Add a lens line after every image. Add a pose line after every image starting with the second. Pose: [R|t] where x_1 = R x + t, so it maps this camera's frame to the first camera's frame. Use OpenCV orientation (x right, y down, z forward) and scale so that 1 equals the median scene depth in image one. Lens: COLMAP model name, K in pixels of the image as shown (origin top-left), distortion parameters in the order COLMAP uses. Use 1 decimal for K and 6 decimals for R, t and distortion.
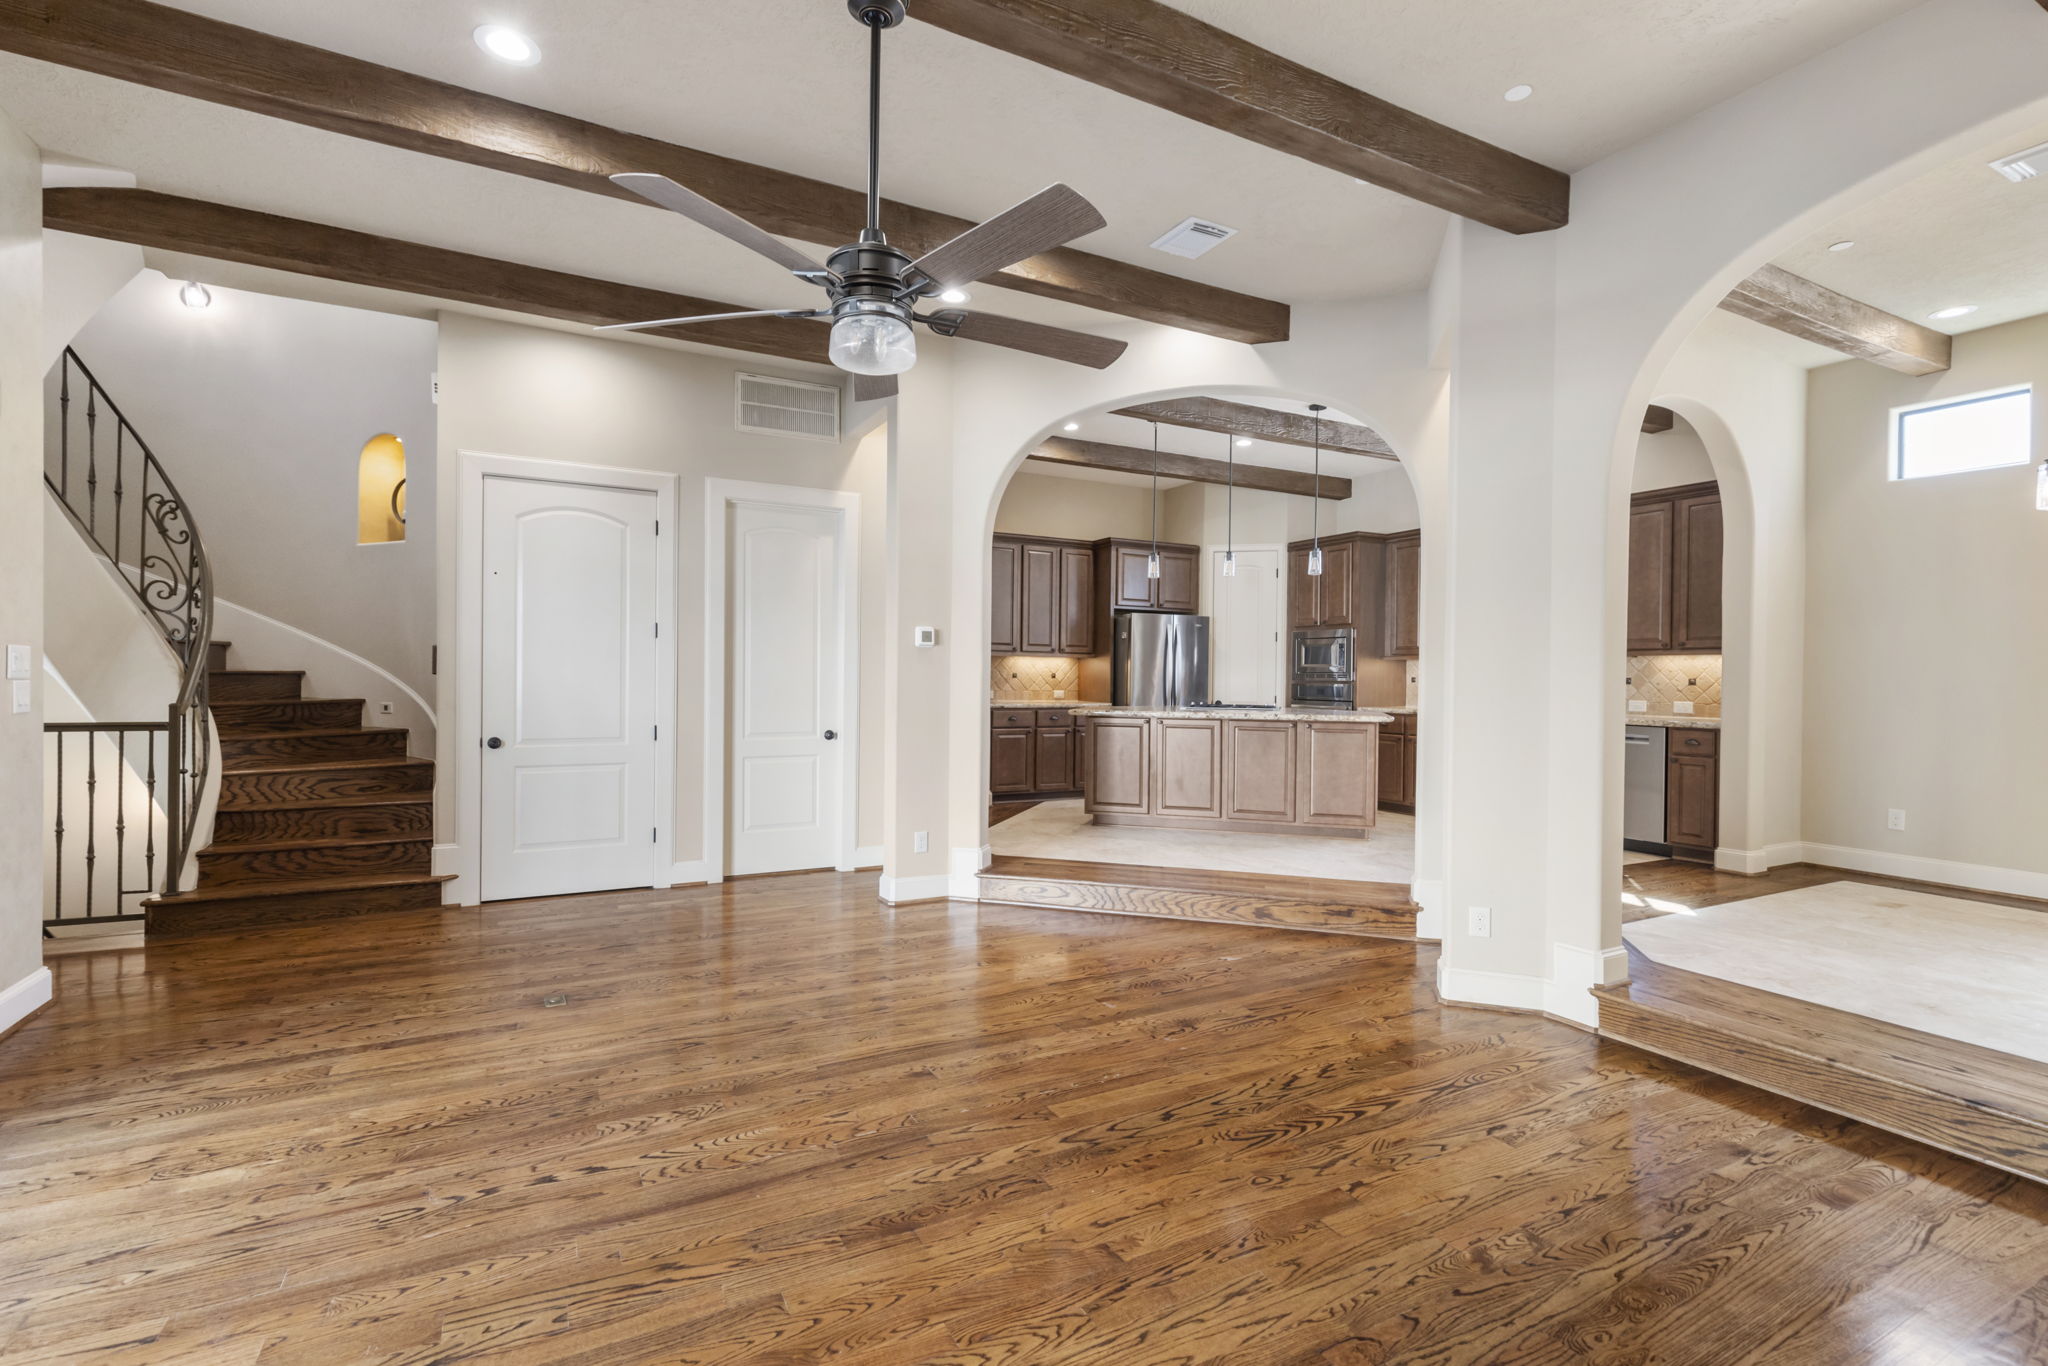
lens RADIAL K [[927.3, 0, 1024.0], [0, 927.3, 683.0], [0, 0, 1]] dist [0.007943, -0.000952]
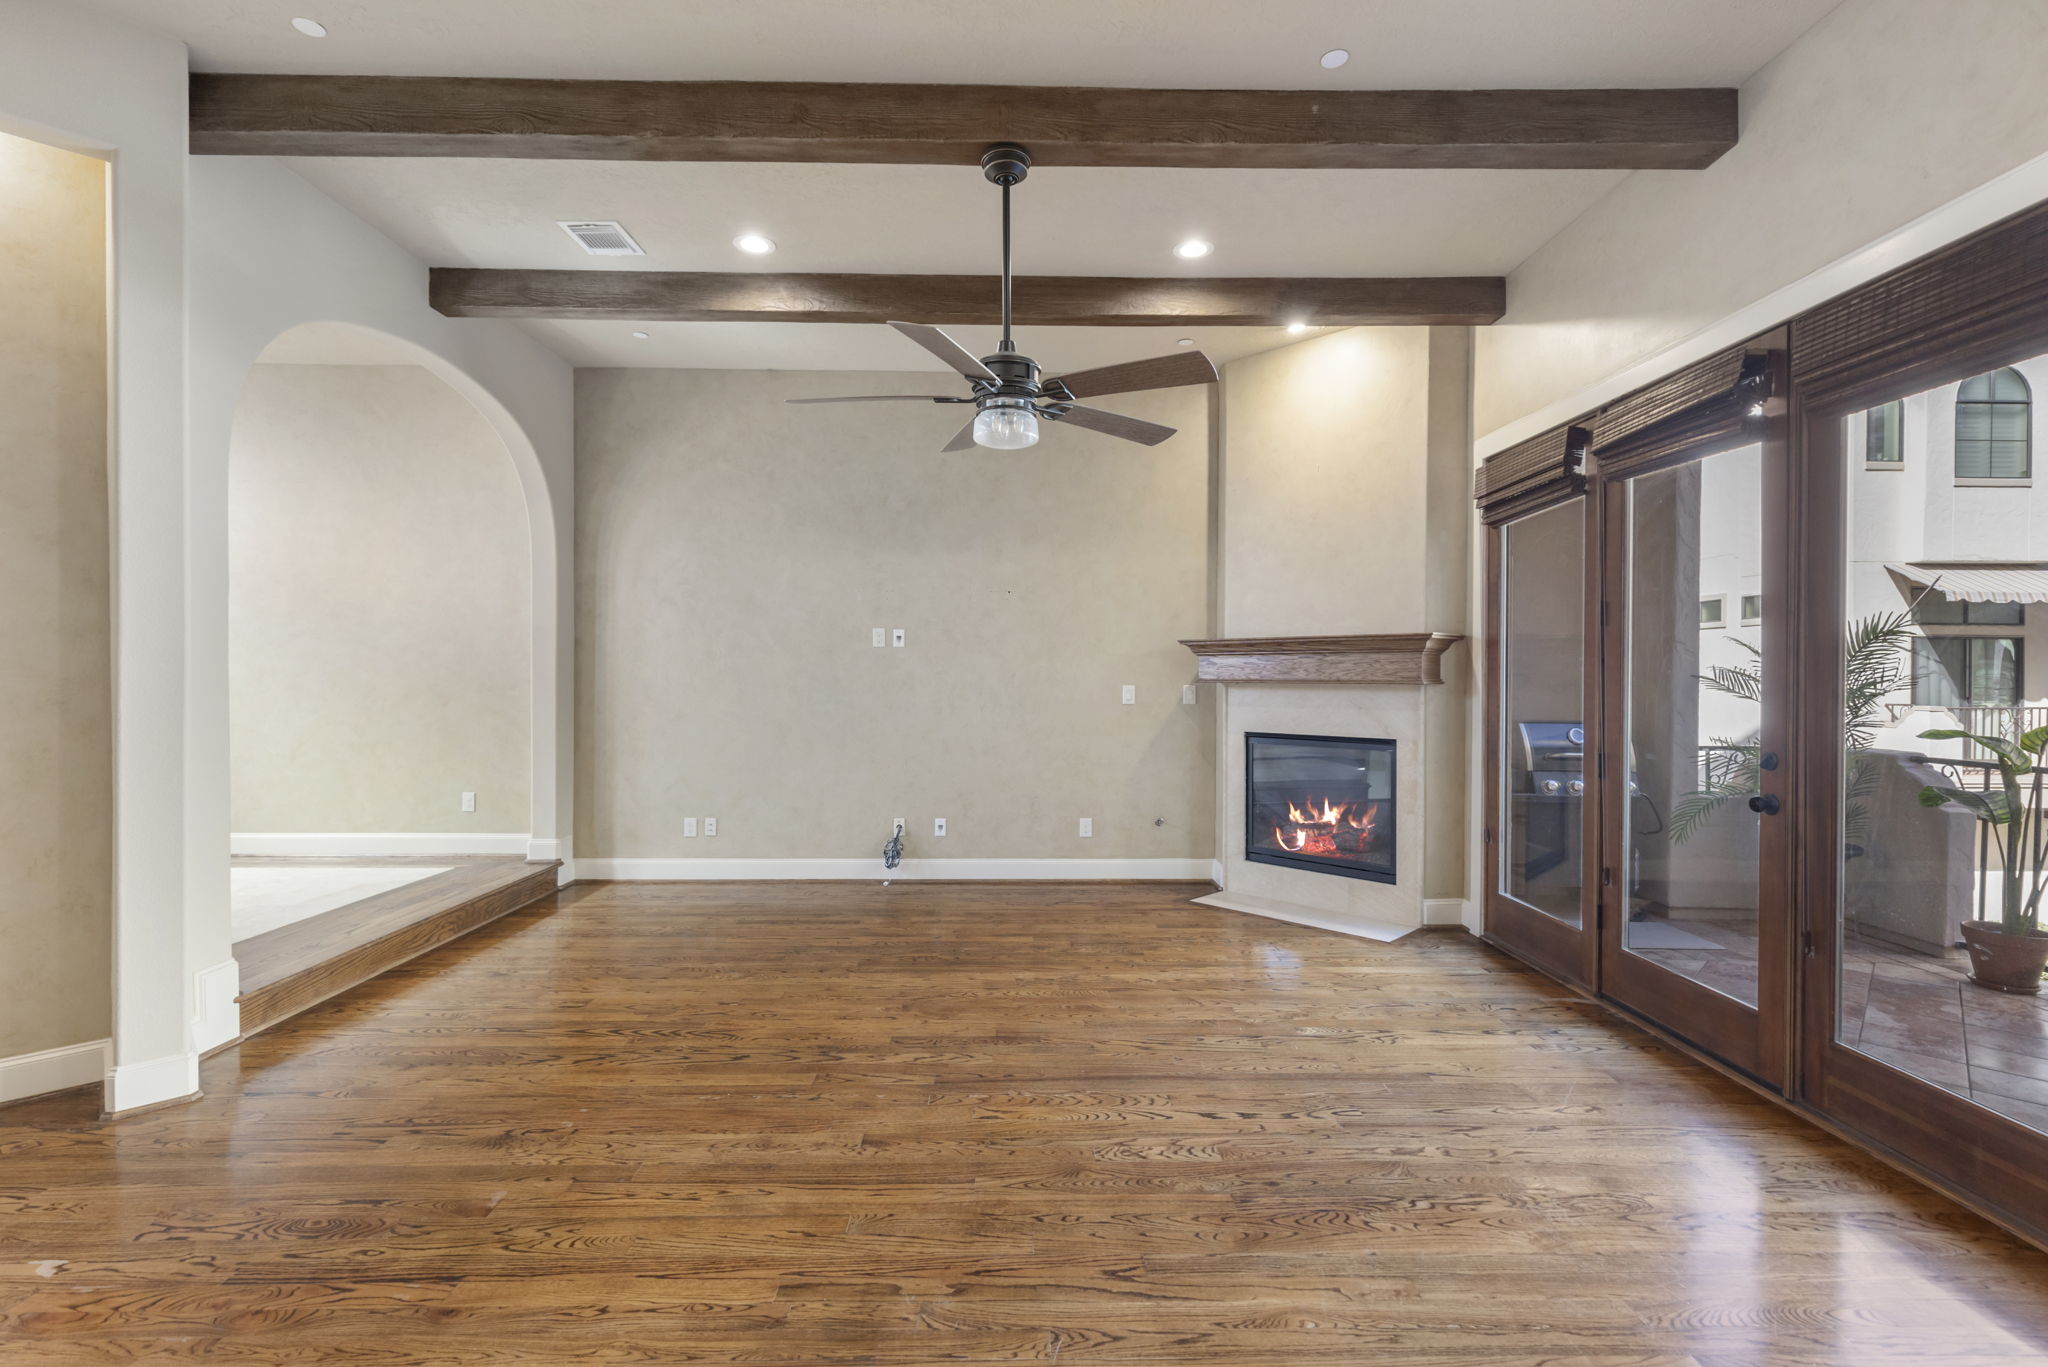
lens RADIAL K [[927.3, 0, 1024.0], [0, 927.3, 683.5], [0, 0, 1]] dist [0.007943, -0.000952]
pose [[-0.889639, -0.015417, 0.456404, -0.372474], [-0.009240, 0.999833, 0.015762, -0.011245], [-0.456570, 0.009805, -0.889633, 1.019631]]
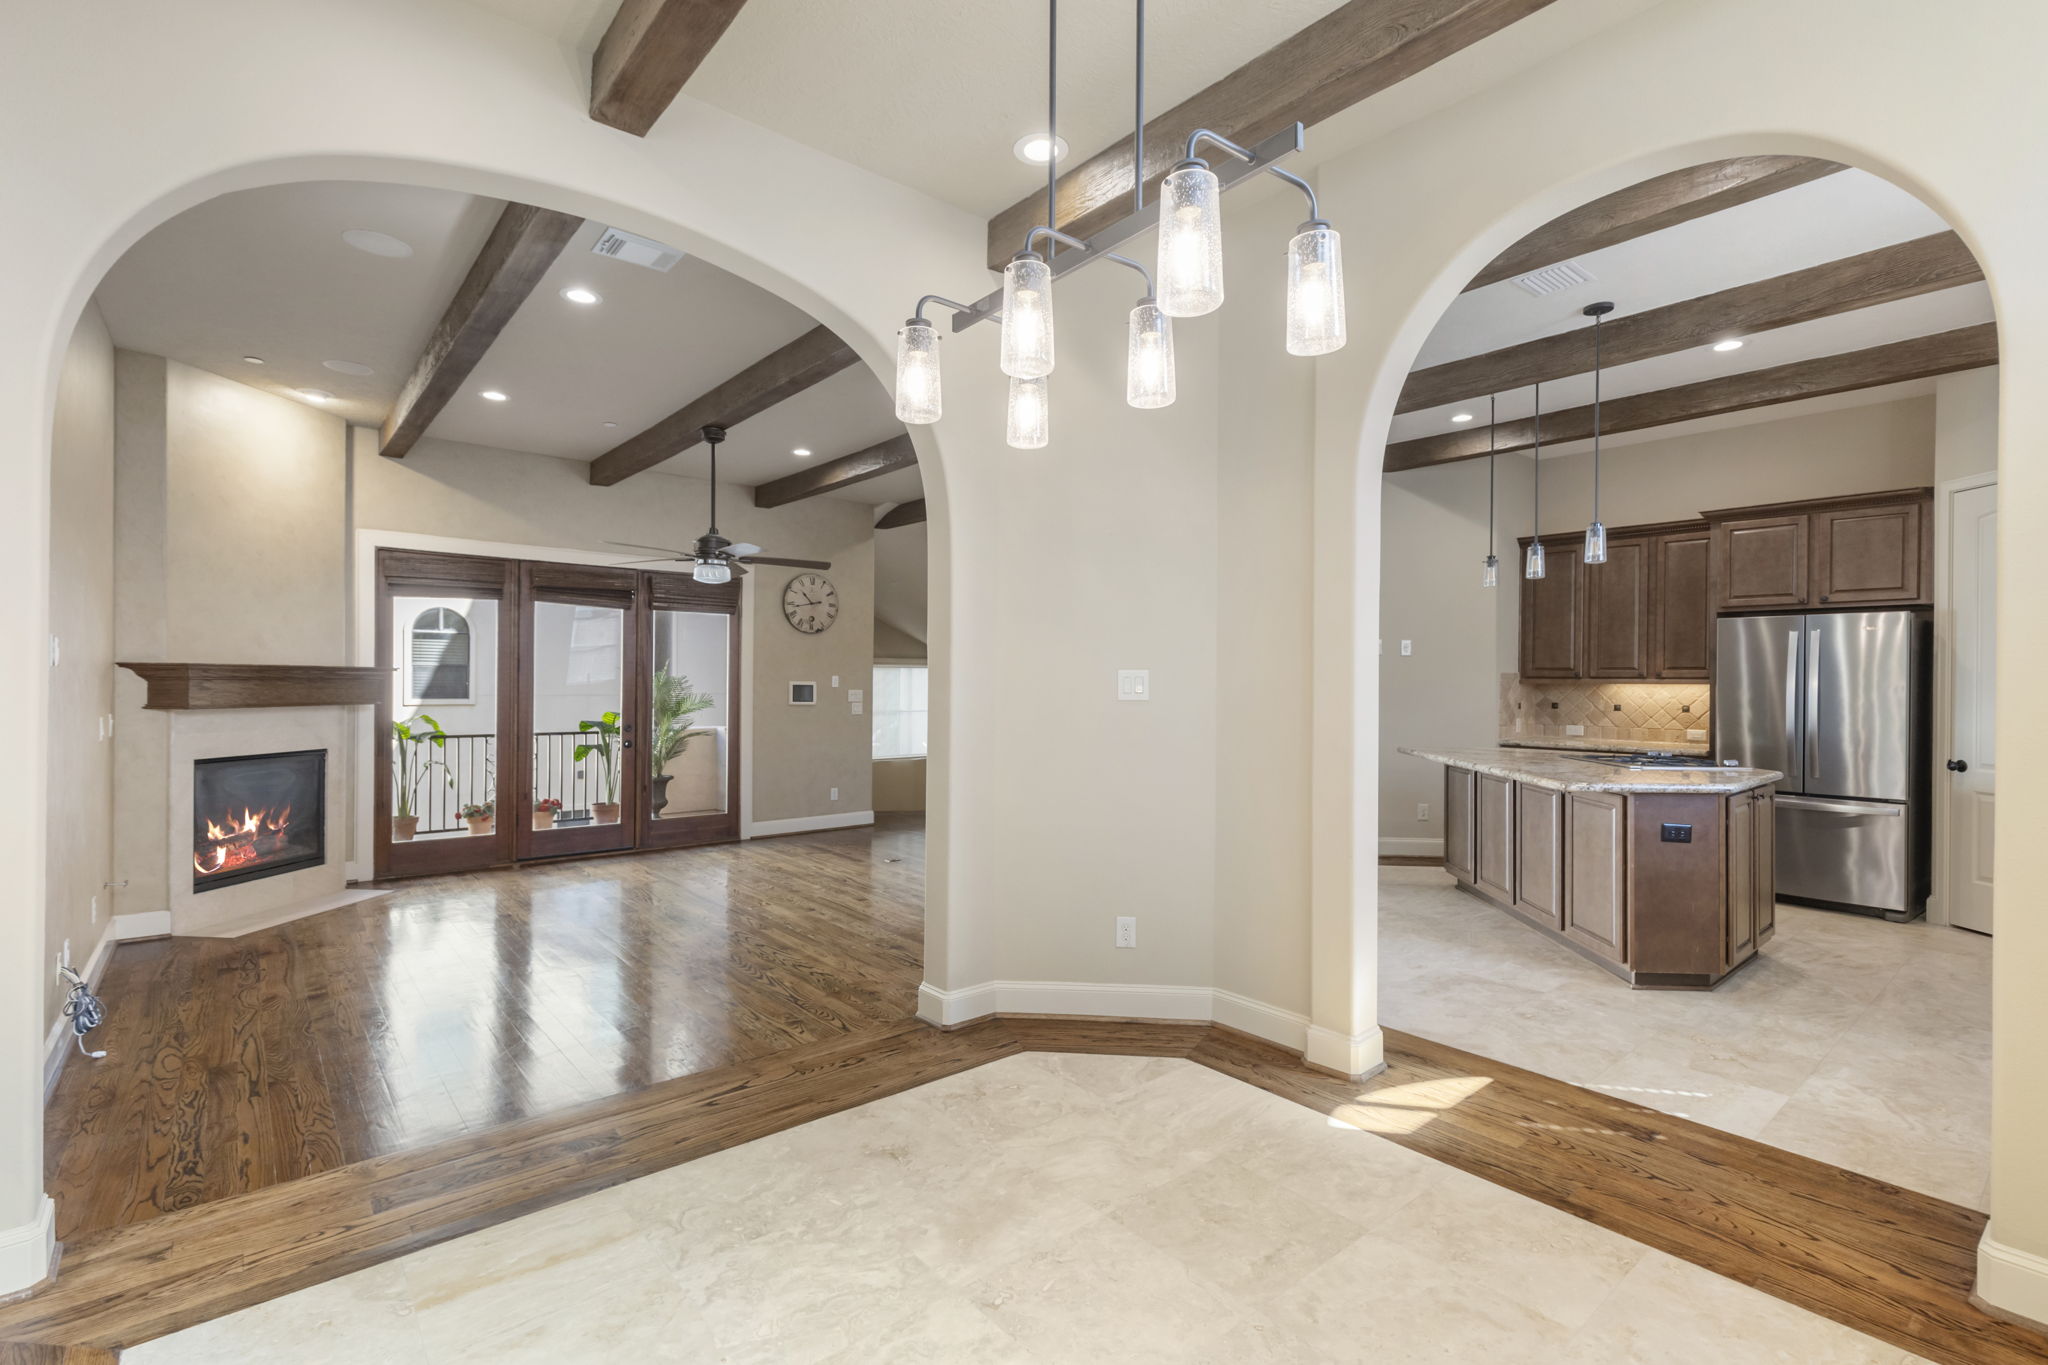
lens RADIAL K [[929.9, 0, 1024.0], [0, 929.9, 682.5], [0, 0, 1]] dist [0.007432, -0.000335]
pose [[0.209726, -0.007694, -0.977730, 1.147293], [-0.012243, 0.999870, -0.010495, -0.026385], [0.977684, 0.014172, 0.209604, 0.612380]]
